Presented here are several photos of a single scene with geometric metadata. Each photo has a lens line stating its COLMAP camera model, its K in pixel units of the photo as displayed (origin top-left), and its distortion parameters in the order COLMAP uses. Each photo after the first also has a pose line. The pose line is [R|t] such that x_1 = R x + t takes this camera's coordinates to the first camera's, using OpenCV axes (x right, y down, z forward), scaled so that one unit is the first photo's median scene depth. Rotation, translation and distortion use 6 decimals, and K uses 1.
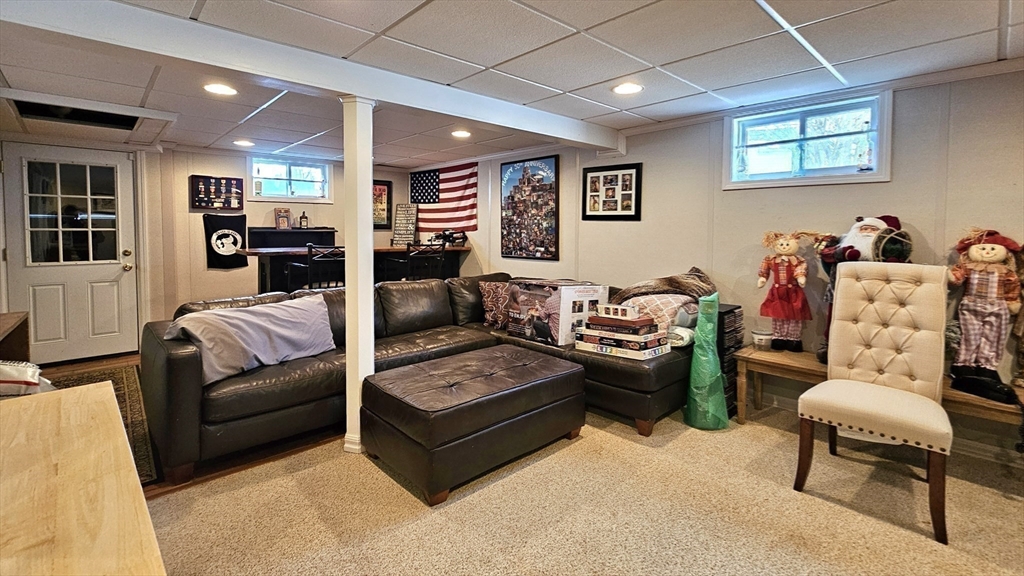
lens RADIAL K [[458.5, 0, 526.2], [0, 458.5, 252.0], [0, 0, 1]] dist [0.000021, 0.000159]
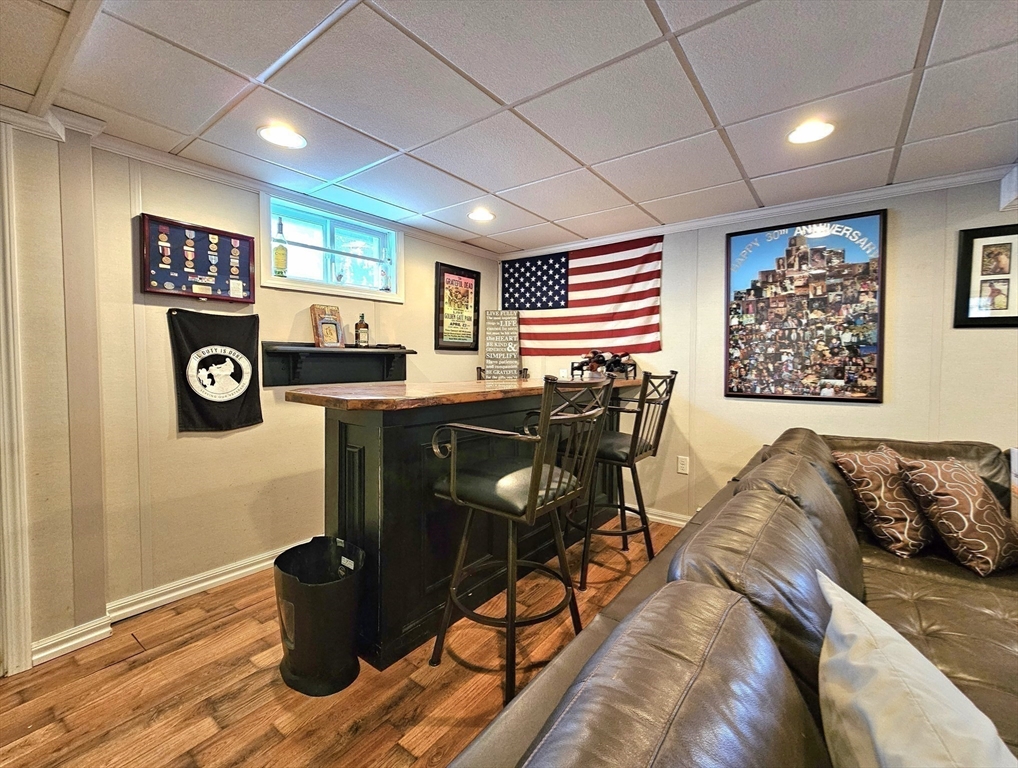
lens RADIAL K [[441.4, 0, 507.2], [0, 441.4, 381.0], [0, 0, 1]] dist [0.001053, -0.000152]
pose [[0.989022, -0.008517, 0.147522, -0.425091], [0.008931, 0.999958, -0.002147, -0.010107], [-0.147498, 0.003441, 0.989056, 0.510628]]
